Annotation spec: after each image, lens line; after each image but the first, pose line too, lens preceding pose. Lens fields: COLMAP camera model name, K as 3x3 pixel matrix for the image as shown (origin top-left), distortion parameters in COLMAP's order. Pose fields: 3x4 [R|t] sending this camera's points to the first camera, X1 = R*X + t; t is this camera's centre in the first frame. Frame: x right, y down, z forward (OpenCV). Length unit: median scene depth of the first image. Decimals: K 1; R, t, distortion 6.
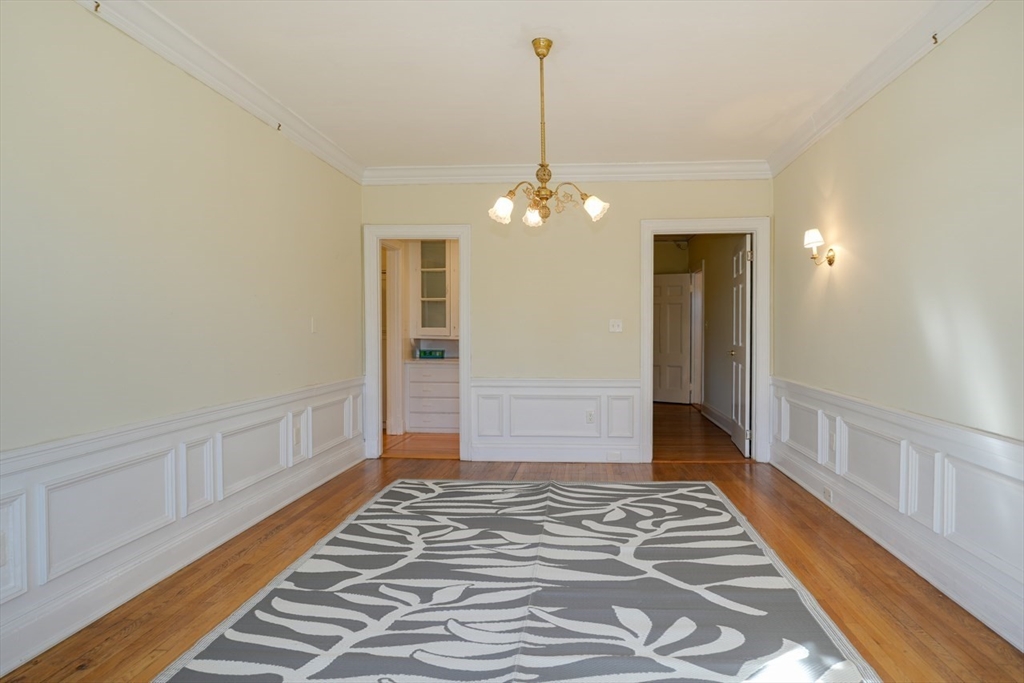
lens RADIAL K [[587.9, 0, 520.0], [0, 587.9, 347.6], [0, 0, 1]] dist [-0.020809, 0.003689]
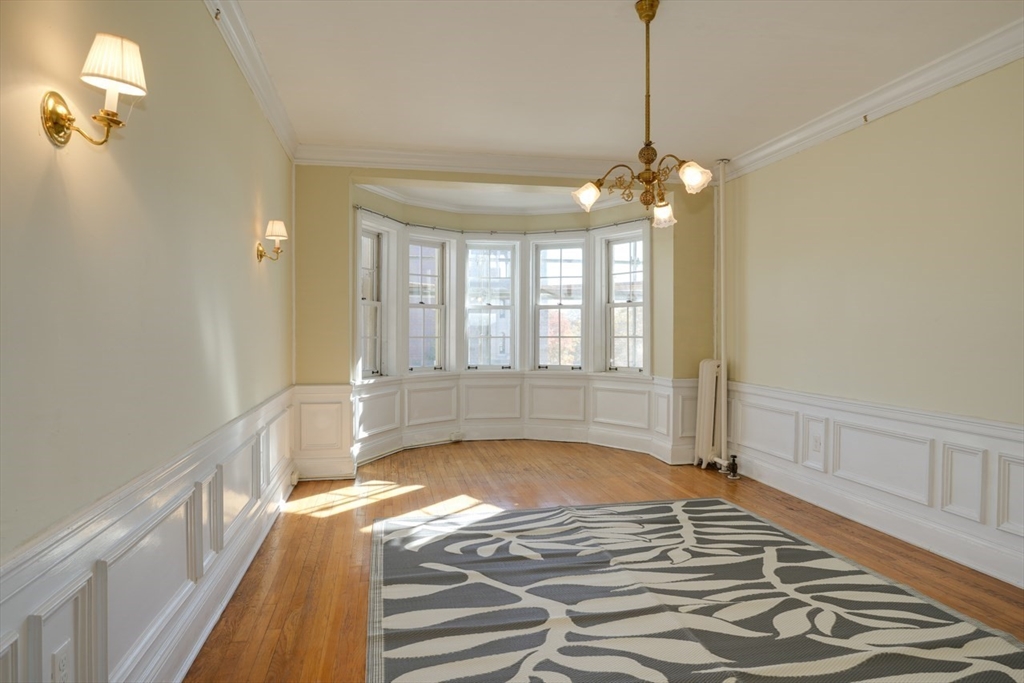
lens RADIAL K [[587.9, 0, 515.7], [0, 587.9, 333.0], [0, 0, 1]] dist [-0.020809, 0.003689]
pose [[-0.947056, -0.001885, -0.321062, 0.480066], [-0.014310, 0.999237, 0.036346, -0.055816], [0.320748, 0.039016, -0.946361, 1.680854]]
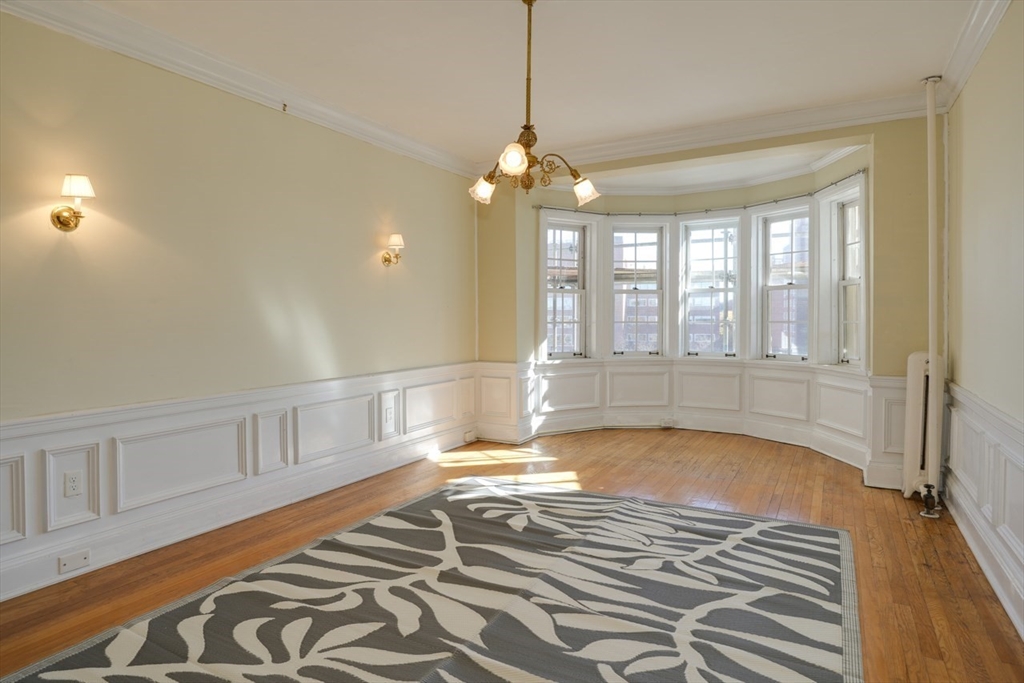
lens RADIAL K [[587.9, 0, 519.8], [0, 587.9, 321.7], [0, 0, 1]] dist [-0.020809, 0.003689]
pose [[-0.924824, 0.001201, 0.380394, -0.264363], [0.018430, 0.998962, 0.041653, -0.058990], [-0.379949, 0.045533, -0.923886, 1.730394]]
